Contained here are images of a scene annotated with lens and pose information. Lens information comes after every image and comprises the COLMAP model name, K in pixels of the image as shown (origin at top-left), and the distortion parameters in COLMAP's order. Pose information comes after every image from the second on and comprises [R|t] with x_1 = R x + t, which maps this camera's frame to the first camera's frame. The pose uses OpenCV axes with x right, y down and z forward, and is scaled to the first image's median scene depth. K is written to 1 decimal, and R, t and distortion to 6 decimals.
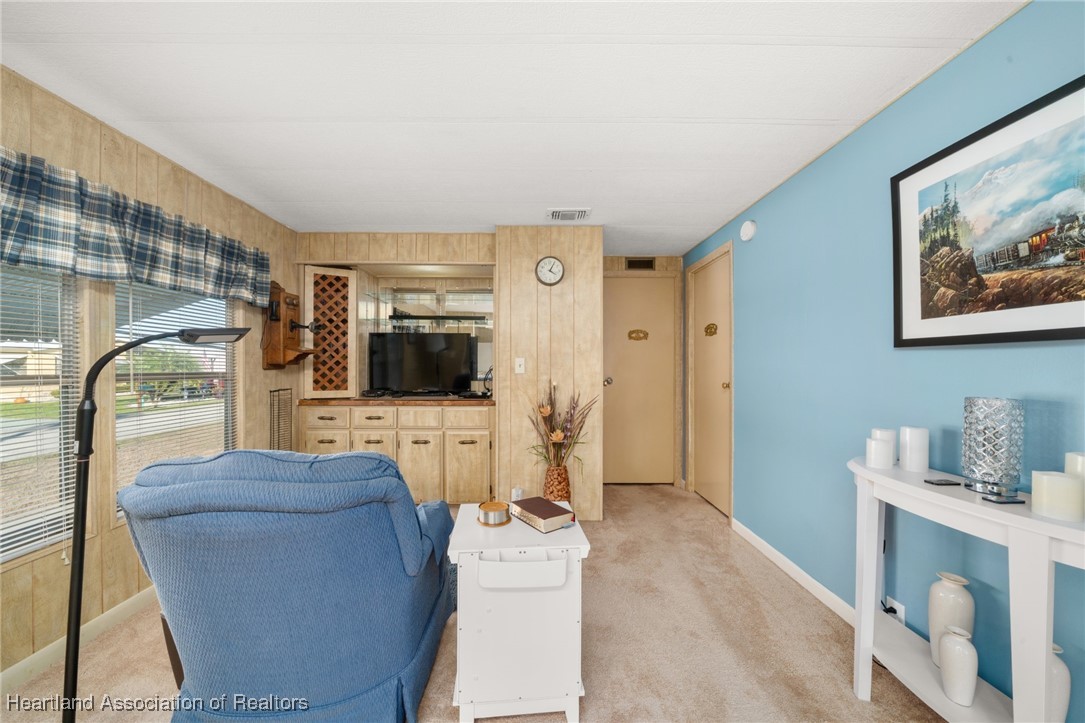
lens RADIAL K [[371.3, 0, 531.2], [0, 371.3, 365.4], [0, 0, 1]] dist [-0.007406, 0.000375]
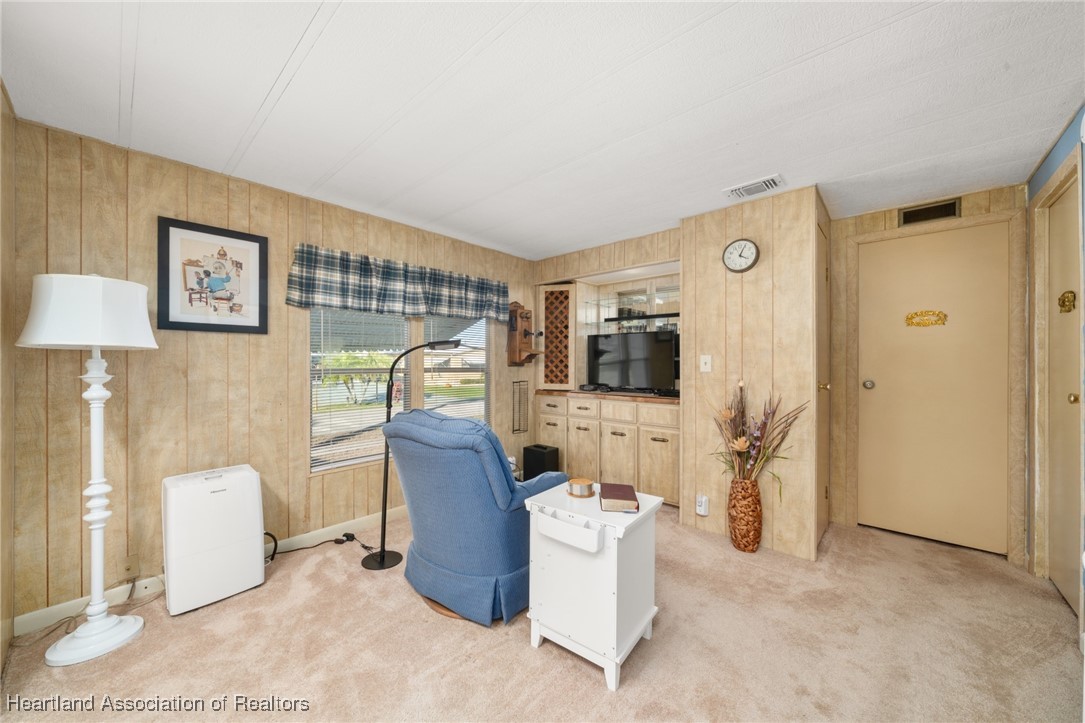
lens RADIAL K [[397.8, 0, 539.0], [0, 397.8, 362.8], [0, 0, 1]] dist [-0.002064, -0.000197]
pose [[0.730468, -0.001411, -0.682945, 0.342124], [-0.000975, 0.999995, -0.003109, 0.002153], [0.682946, 0.002936, 0.730463, -0.011895]]
